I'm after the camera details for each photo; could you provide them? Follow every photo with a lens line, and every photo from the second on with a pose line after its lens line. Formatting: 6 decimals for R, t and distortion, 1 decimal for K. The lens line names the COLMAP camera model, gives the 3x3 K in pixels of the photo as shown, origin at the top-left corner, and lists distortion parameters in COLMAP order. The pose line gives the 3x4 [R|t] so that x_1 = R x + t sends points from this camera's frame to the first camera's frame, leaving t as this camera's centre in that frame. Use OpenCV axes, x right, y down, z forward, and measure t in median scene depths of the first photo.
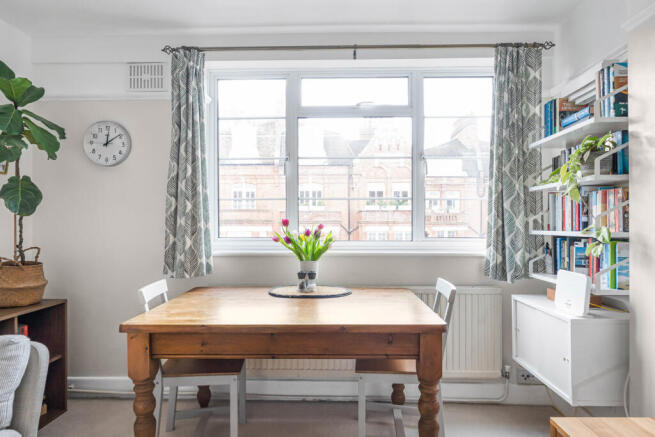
lens RADIAL K [[393.5, 0, 327.2], [0, 393.5, 221.6], [0, 0, 1]] dist [-0.001366, 0.000642]
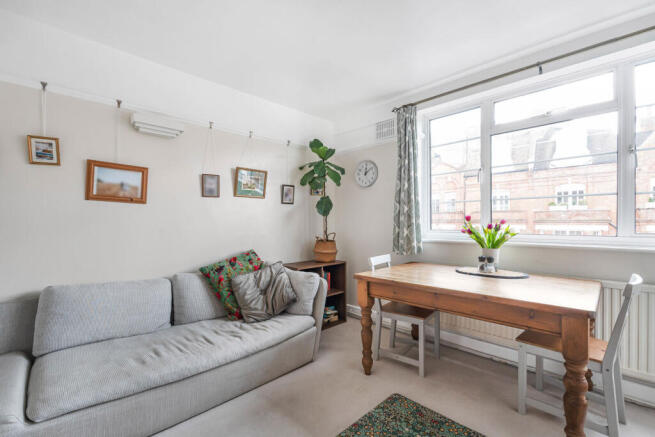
lens RADIAL K [[292.7, 0, 326.5], [0, 292.7, 226.6], [0, 0, 1]] dist [0.000137, 0.000485]
pose [[0.716377, 0.009727, -0.697646, 0.227859], [0.002356, 0.999863, 0.016360, 0.011859], [0.697709, -0.013364, 0.716256, -0.043007]]
